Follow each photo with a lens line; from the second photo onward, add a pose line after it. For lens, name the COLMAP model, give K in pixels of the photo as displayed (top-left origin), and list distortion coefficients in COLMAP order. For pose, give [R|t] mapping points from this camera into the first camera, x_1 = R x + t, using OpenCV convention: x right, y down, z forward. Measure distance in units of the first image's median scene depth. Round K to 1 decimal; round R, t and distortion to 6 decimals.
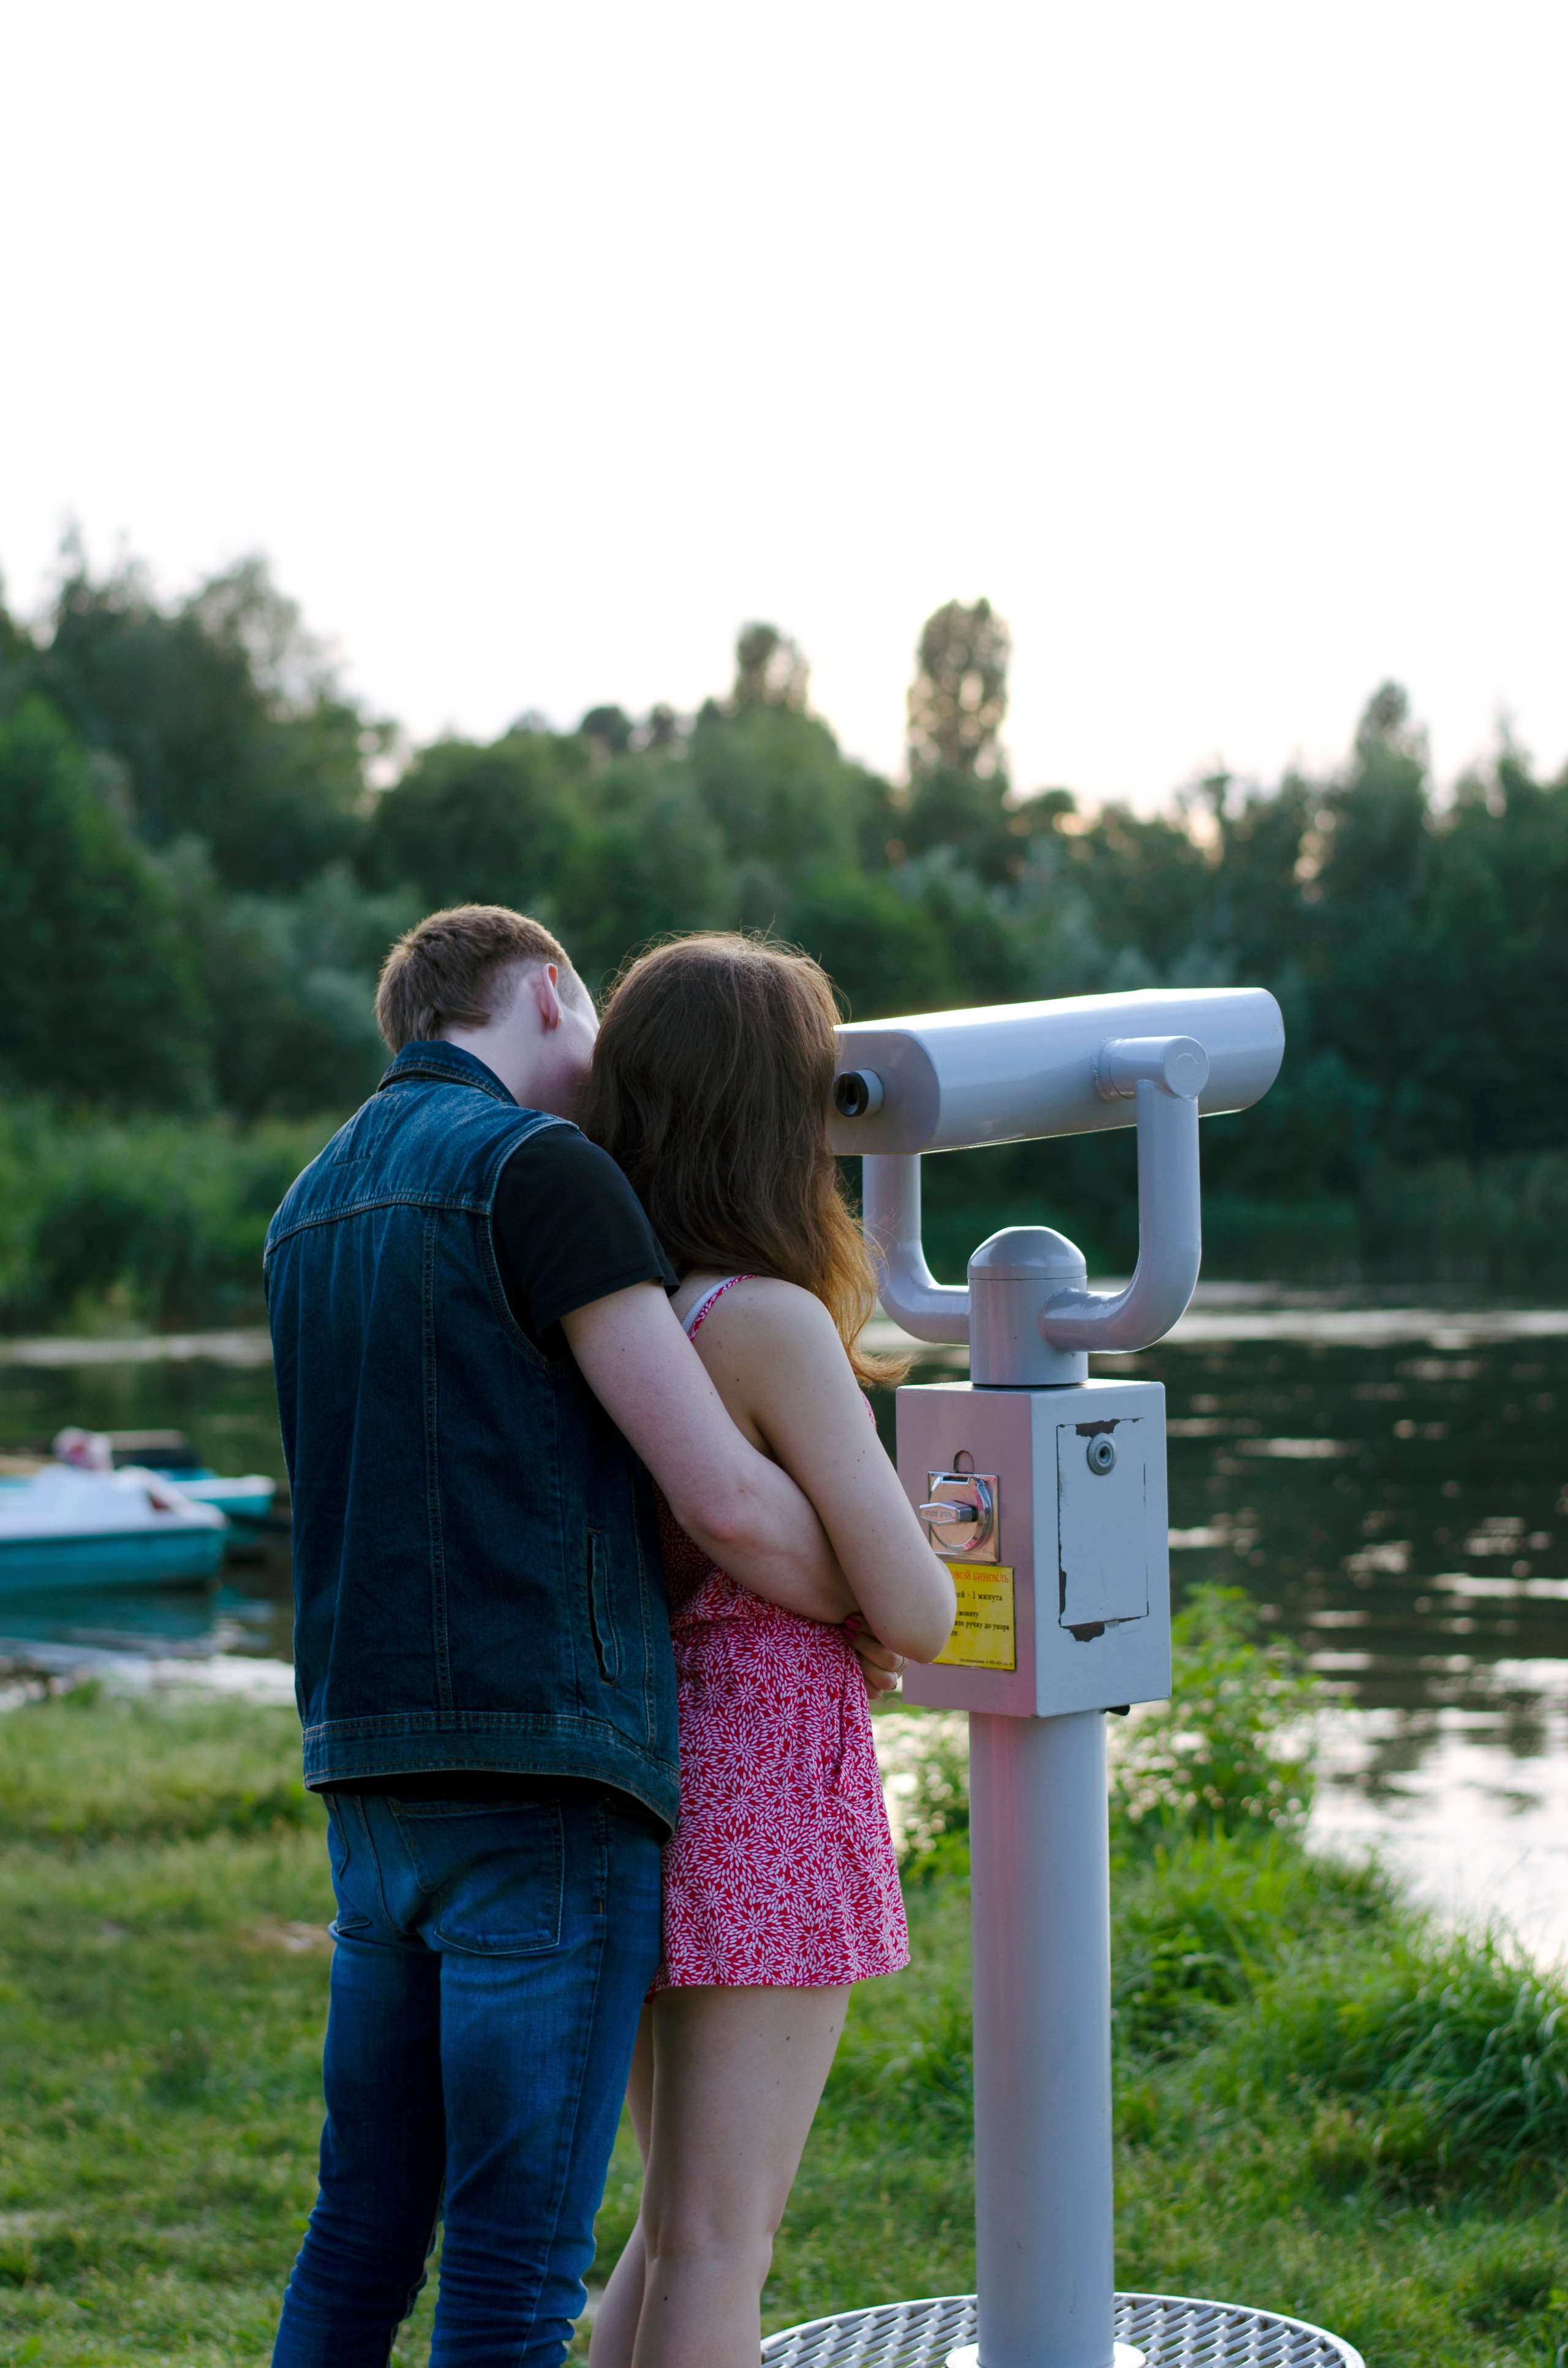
lens RADIAL K [[5390.7, 0, 786.8], [0, 5390.7, 1238.1], [0, 0, 1]] dist [-0.098871, 0.000000]
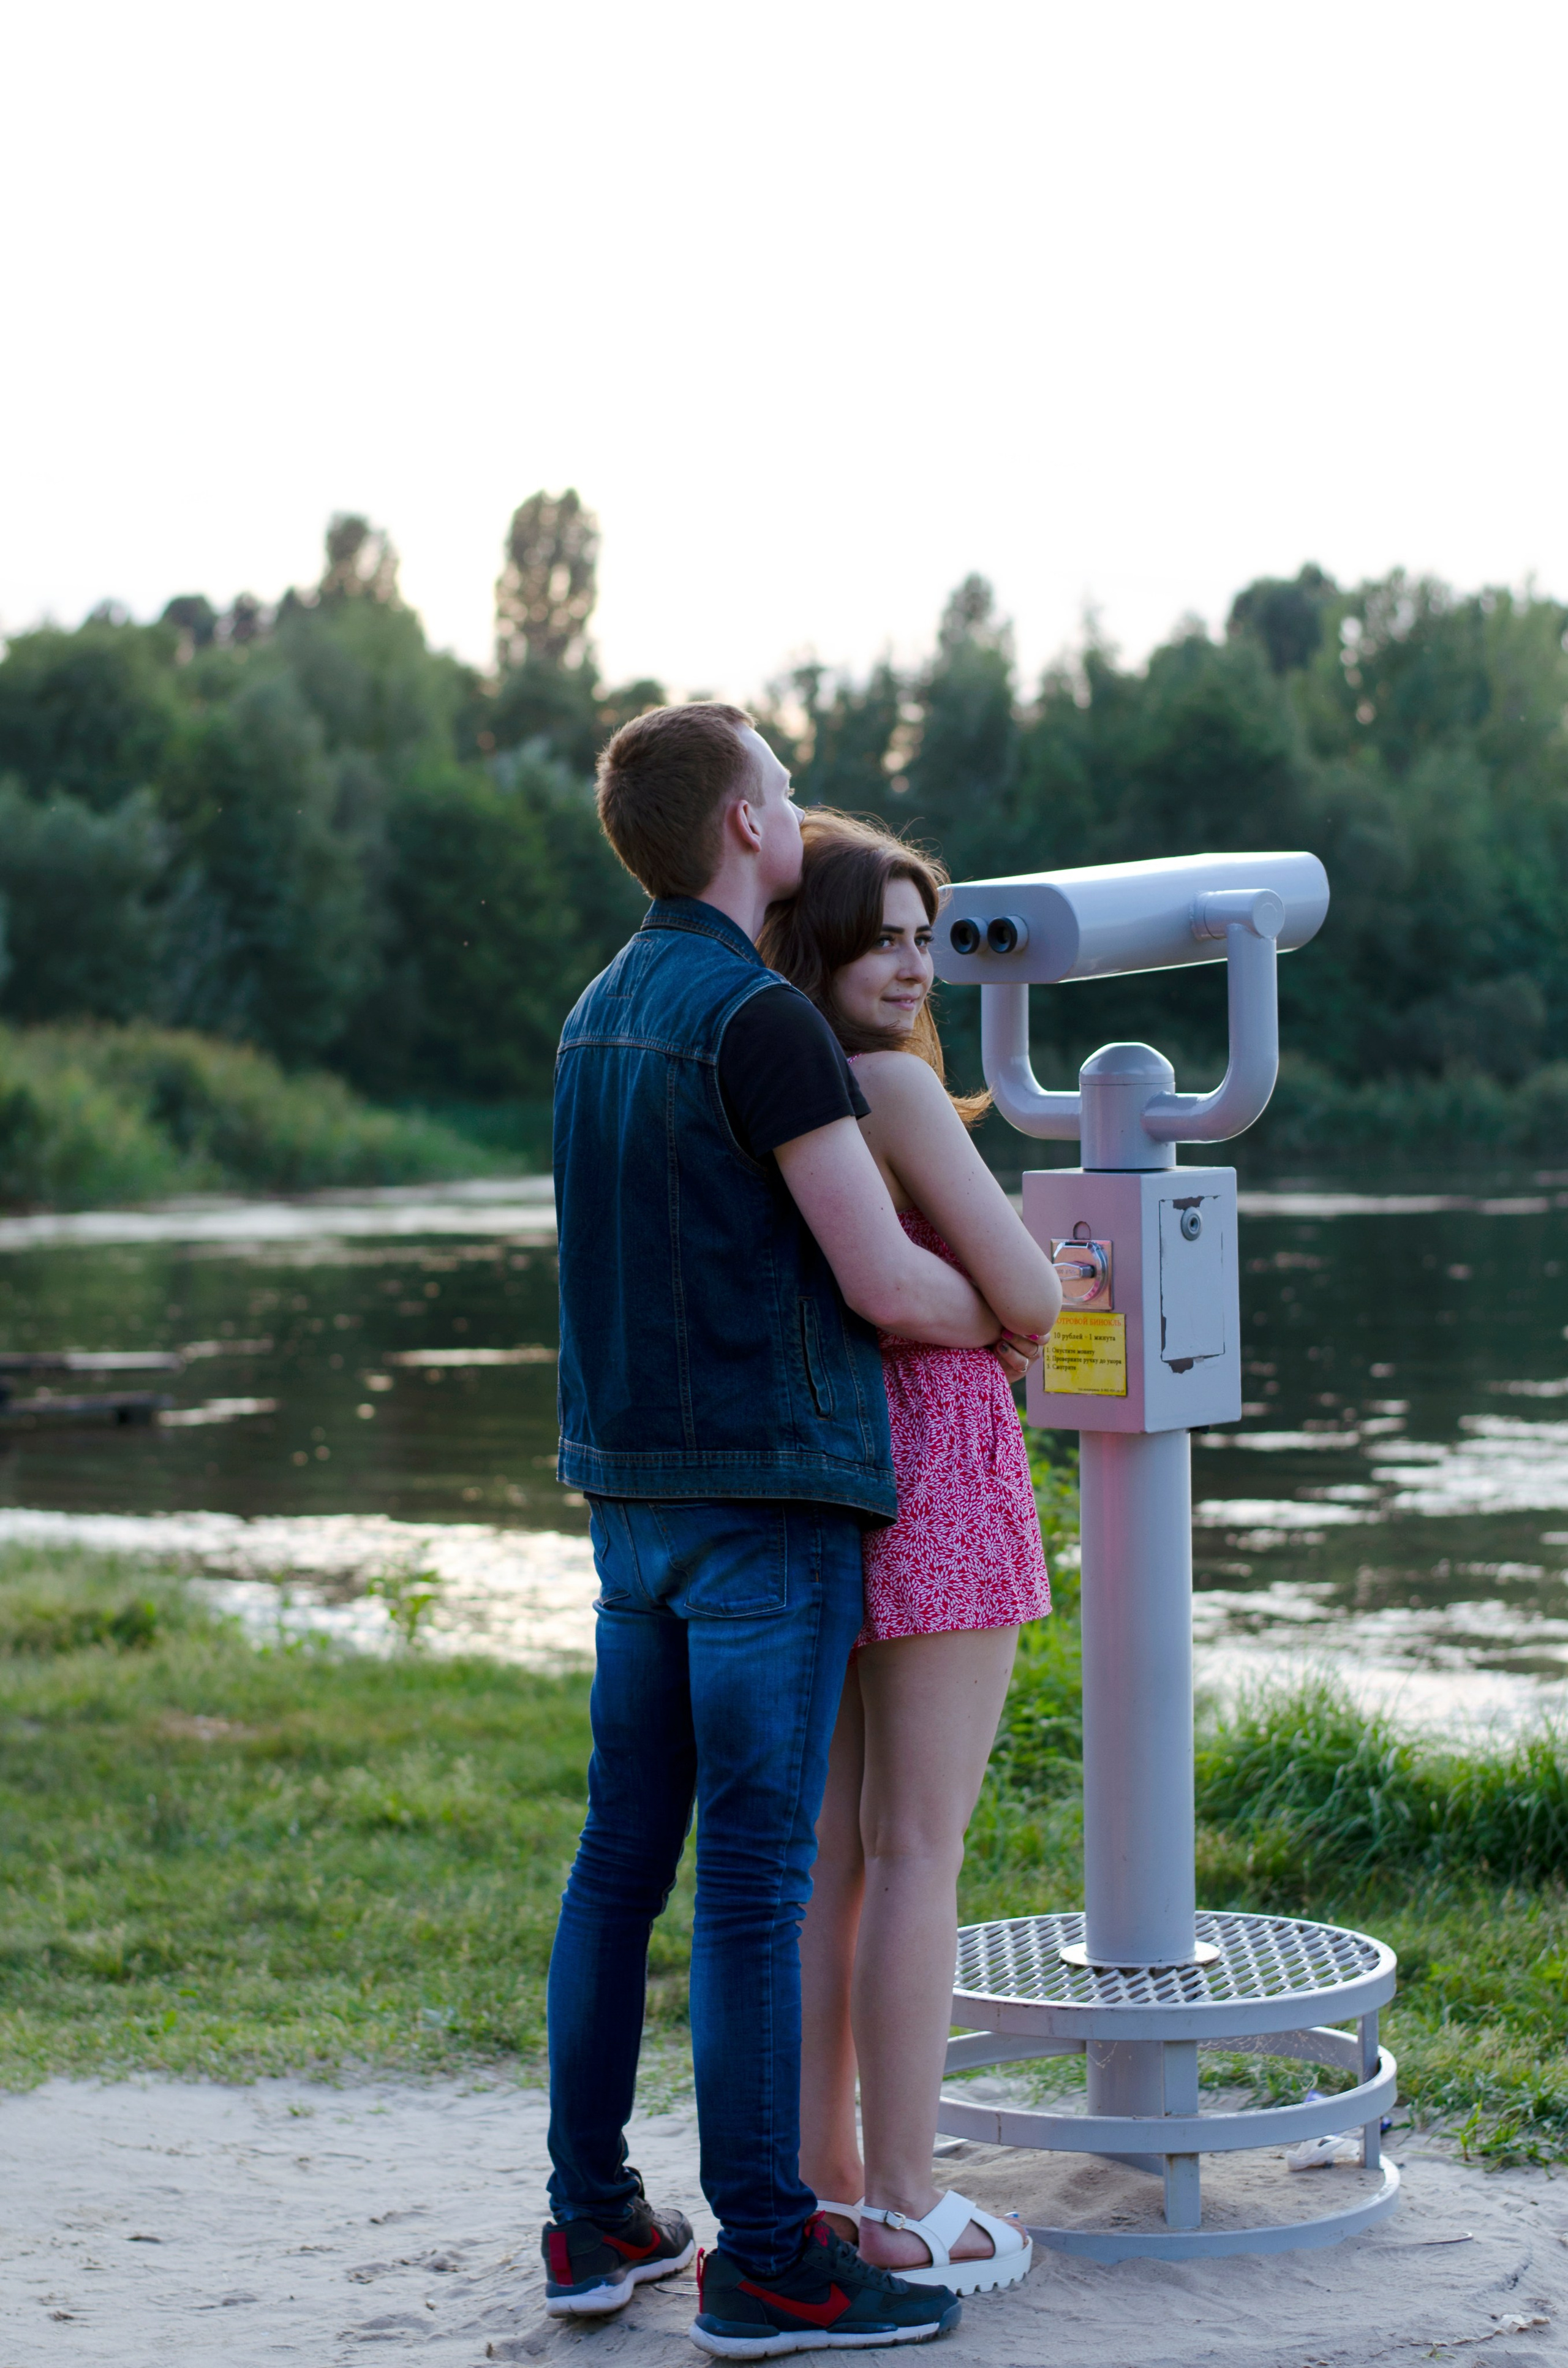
lens RADIAL K [[5390.7, 0, 787.4], [0, 5390.7, 1172.1], [0, 0, 1]] dist [-0.098871, 0.000000]
pose [[0.996845, -0.003519, 0.079296, -0.049617], [0.002889, 0.999963, 0.008064, 0.006522], [-0.079322, -0.007810, 0.996818, -0.089774]]
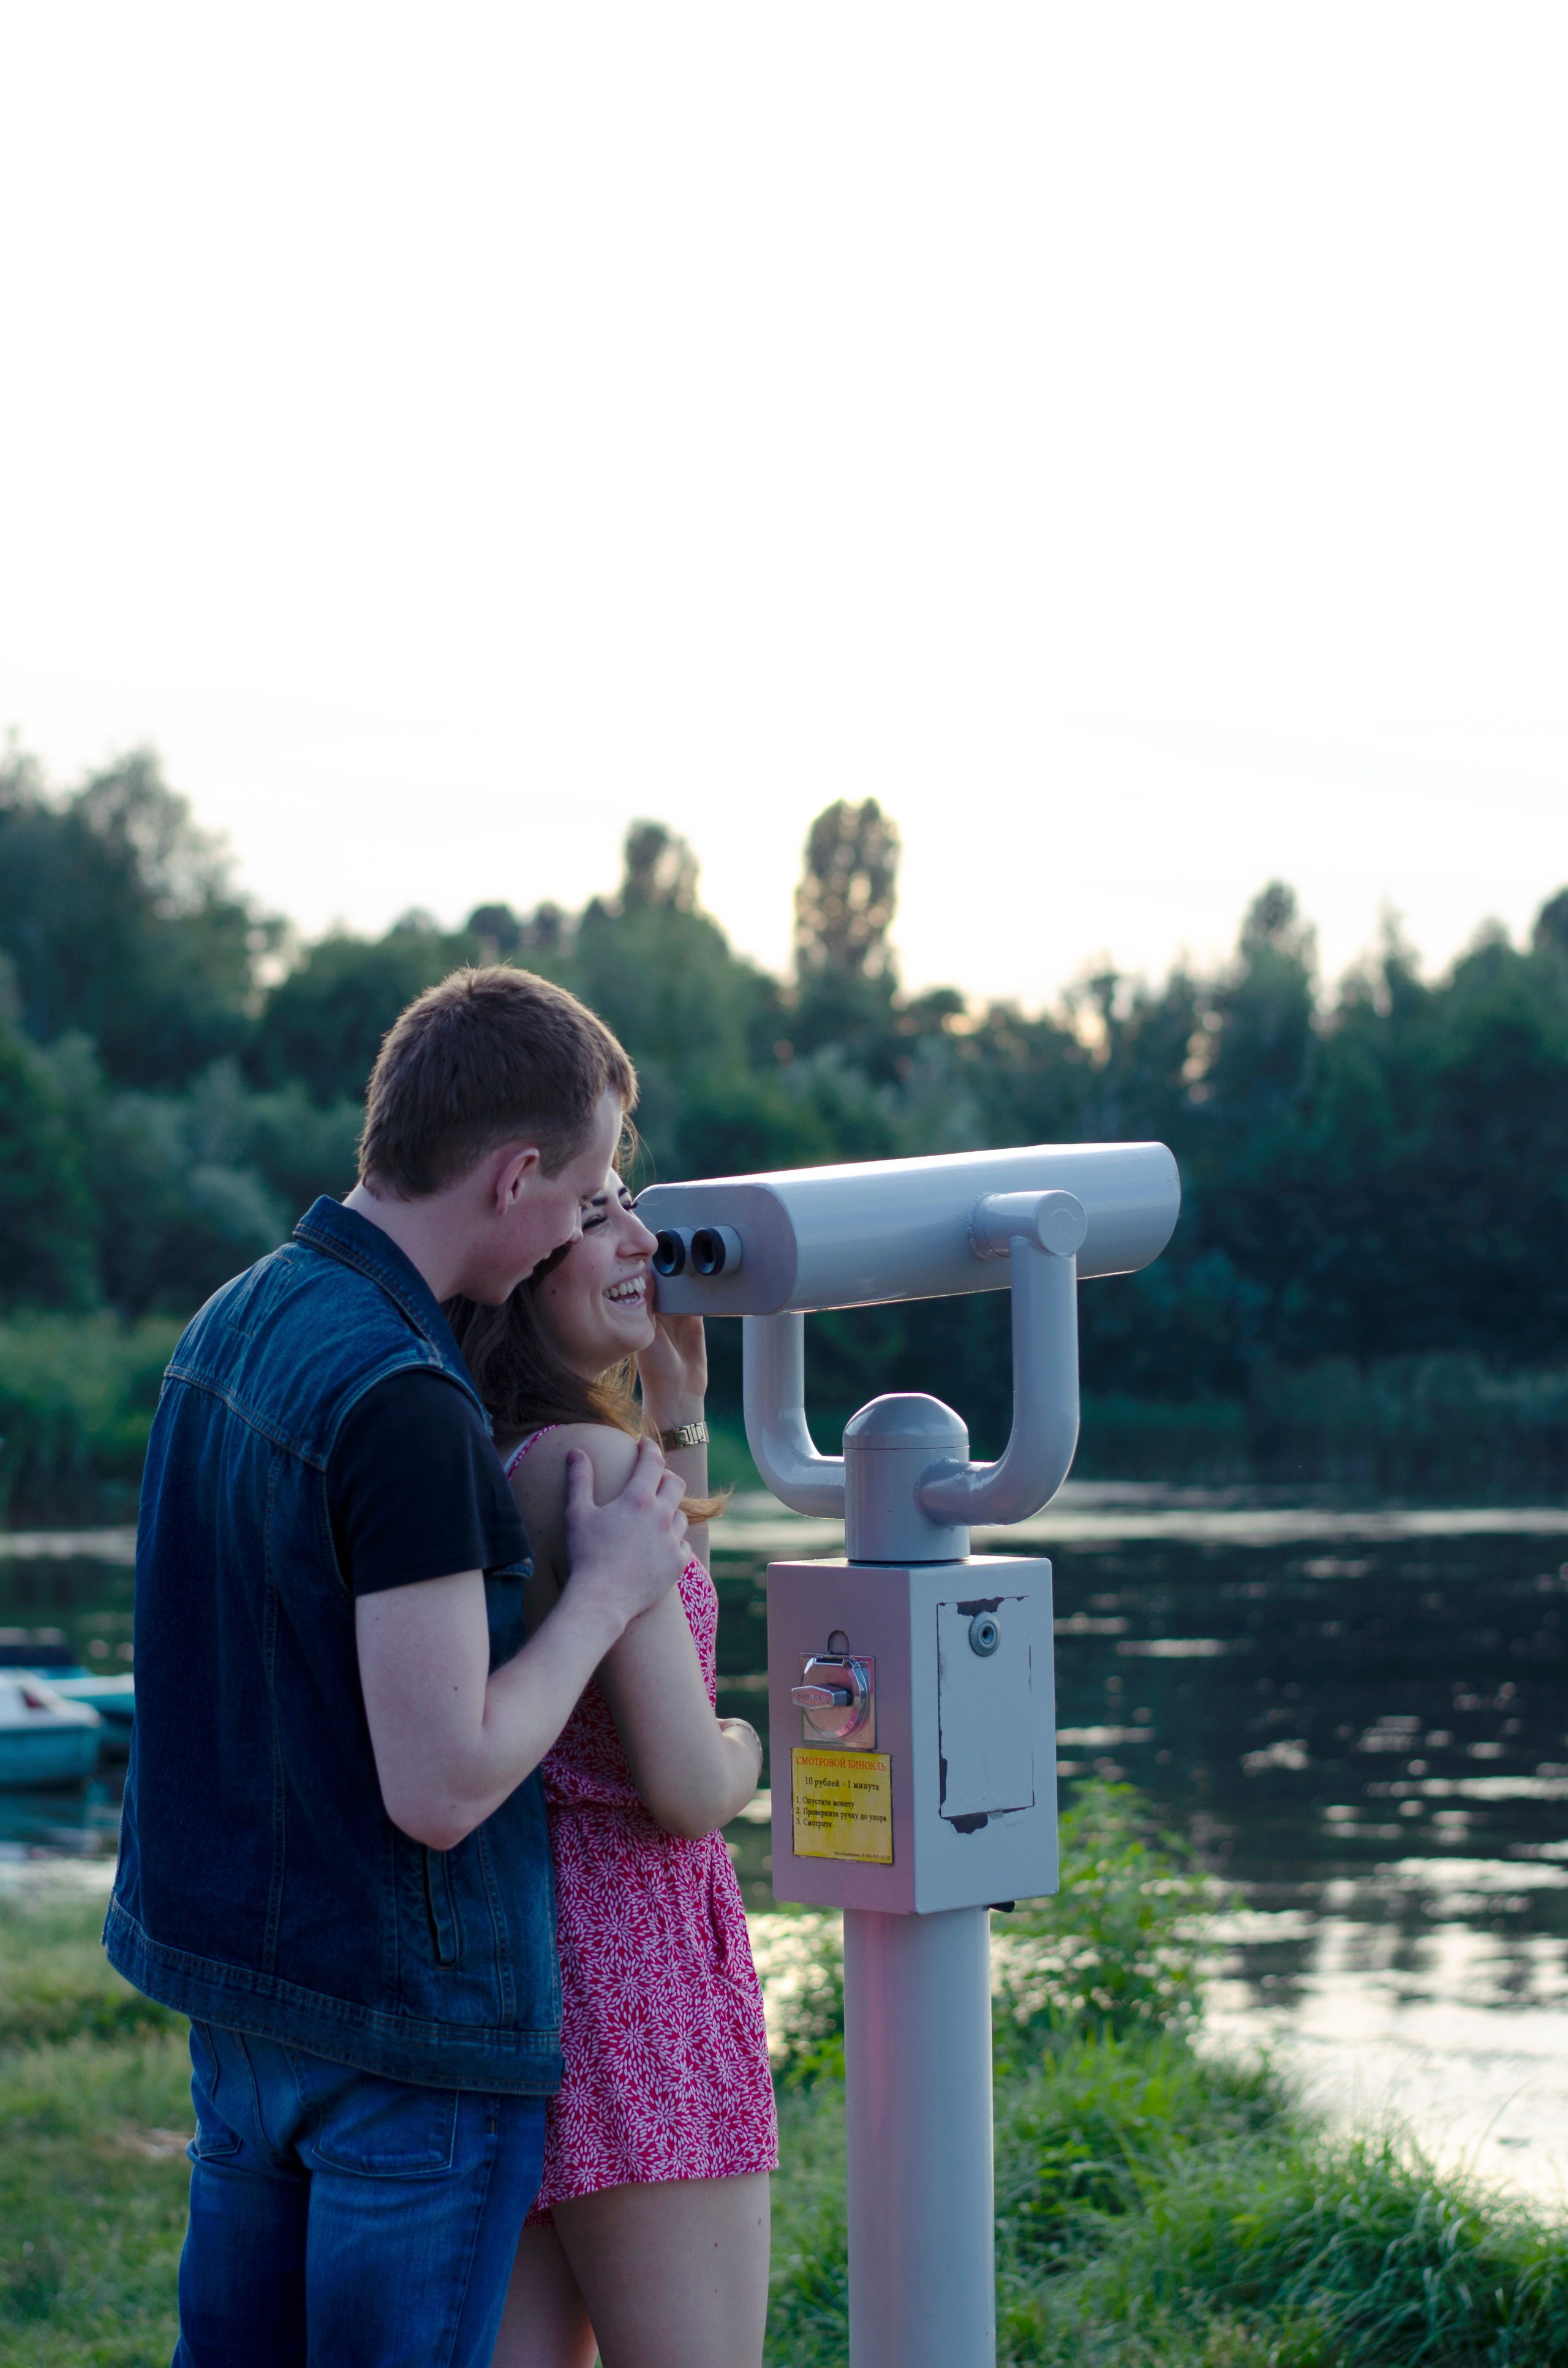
lens RADIAL K [[5390.7, 0, 782.6], [0, 5390.7, 1184.5], [0, 0, 1]] dist [-0.098871, 0.000000]
pose [[0.999798, 0.002306, 0.019955, 0.001480], [-0.001365, 0.998893, -0.047026, 0.002129], [-0.020041, 0.046989, 0.998694, 0.019703]]
